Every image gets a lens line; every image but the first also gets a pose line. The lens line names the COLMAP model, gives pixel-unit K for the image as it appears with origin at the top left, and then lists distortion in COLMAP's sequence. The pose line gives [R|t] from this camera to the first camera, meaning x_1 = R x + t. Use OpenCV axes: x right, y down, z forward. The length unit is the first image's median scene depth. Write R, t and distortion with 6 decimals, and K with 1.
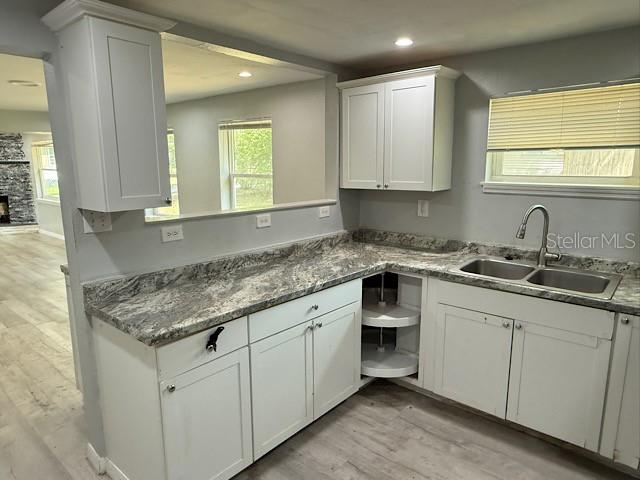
lens RADIAL K [[422.6, 0, 321.4], [0, 422.6, 242.4], [0, 0, 1]] dist [0.008368, 0.001152]
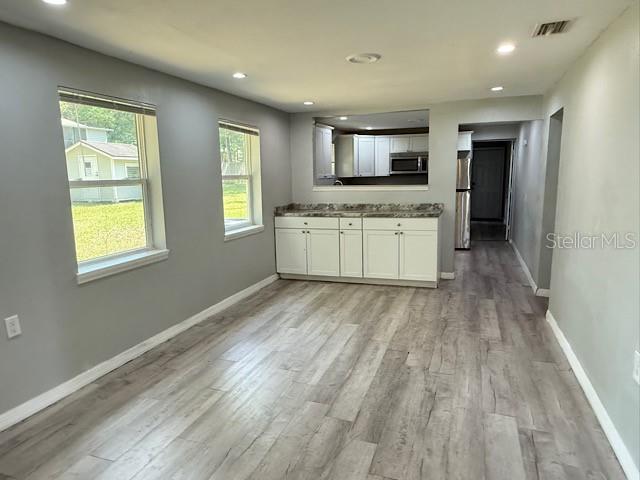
lens RADIAL K [[422.6, 0, 319.8], [0, 422.6, 240.5], [0, 0, 1]] dist [0.008368, 0.001152]
pose [[-0.353846, -0.141306, 0.924568, -0.705844], [0.187182, 0.957824, 0.218026, -0.113193], [-0.916382, 0.250210, -0.312472, 0.678449]]
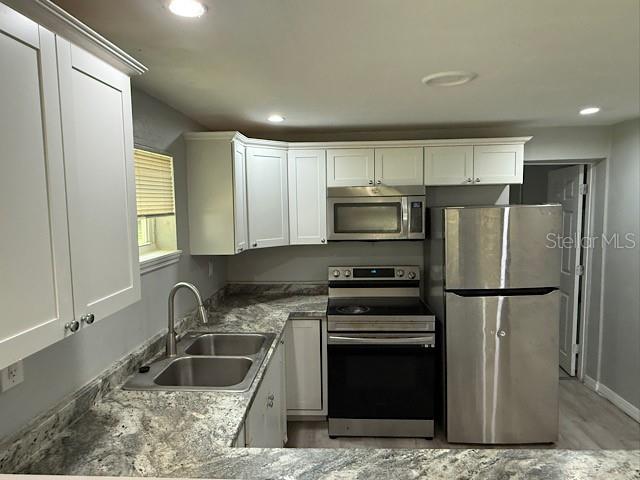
lens RADIAL K [[422.6, 0, 319.9], [0, 422.6, 238.3], [0, 0, 1]] dist [0.008368, 0.001152]
pose [[-0.603999, -0.050029, 0.795413, -0.098602], [0.164581, 0.968686, 0.185902, -0.089914], [-0.779807, 0.243195, -0.576852, 0.395979]]
